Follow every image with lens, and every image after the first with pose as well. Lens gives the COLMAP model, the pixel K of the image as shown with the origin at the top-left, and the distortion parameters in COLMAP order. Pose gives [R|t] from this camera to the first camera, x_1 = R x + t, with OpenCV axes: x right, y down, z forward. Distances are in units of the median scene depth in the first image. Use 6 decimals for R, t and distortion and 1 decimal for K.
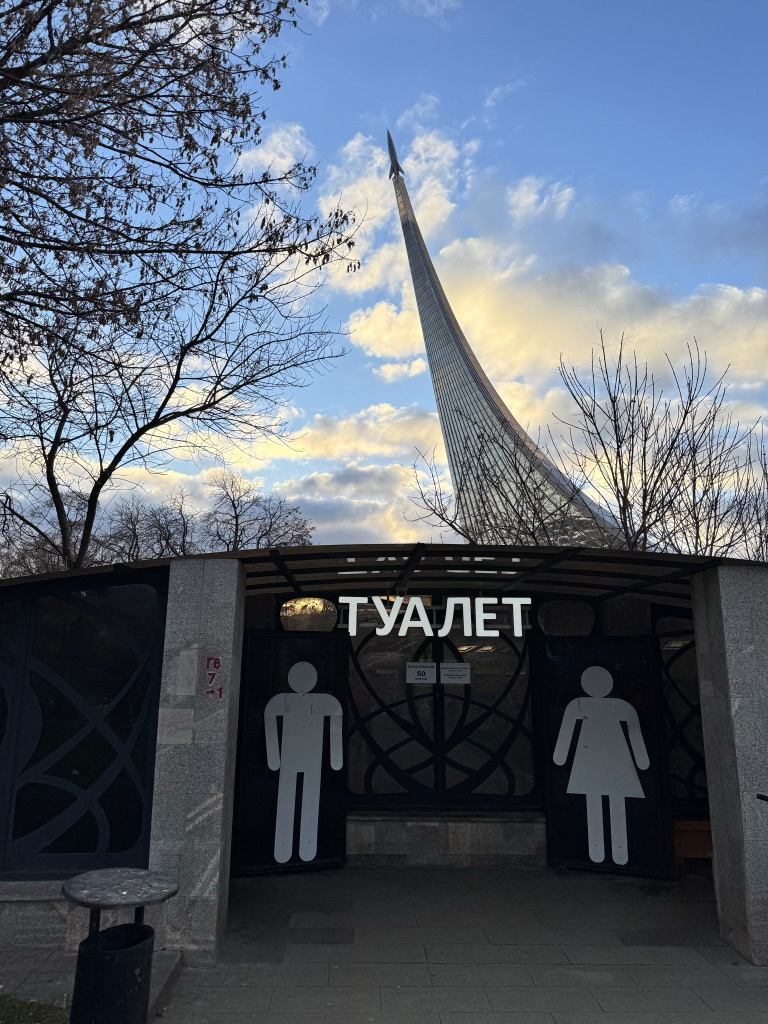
lens RADIAL K [[713.9, 0, 386.2], [0, 713.9, 507.7], [0, 0, 1]] dist [0.071616, -0.007278]
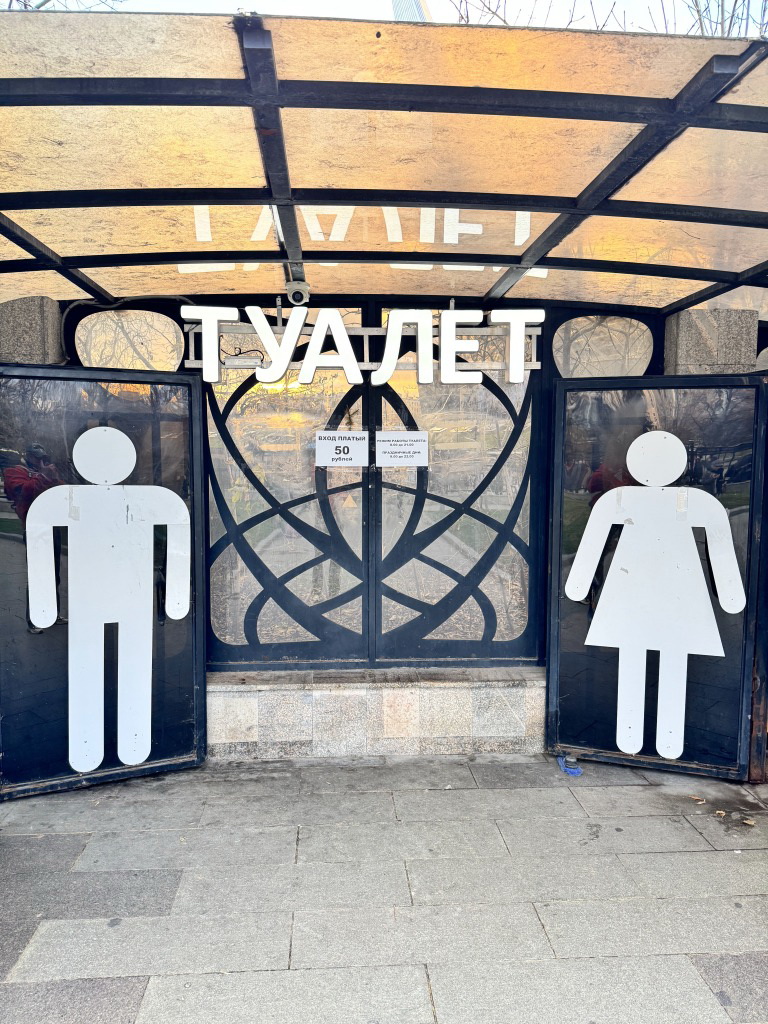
lens RADIAL K [[713.9, 0, 378.6], [0, 713.9, 512.3], [0, 0, 1]] dist [0.071616, -0.007278]
pose [[0.999470, -0.007309, 0.031733, 0.061171], [-0.002643, 0.953061, 0.302765, 0.109906], [-0.032456, -0.302689, 0.952537, 0.456272]]
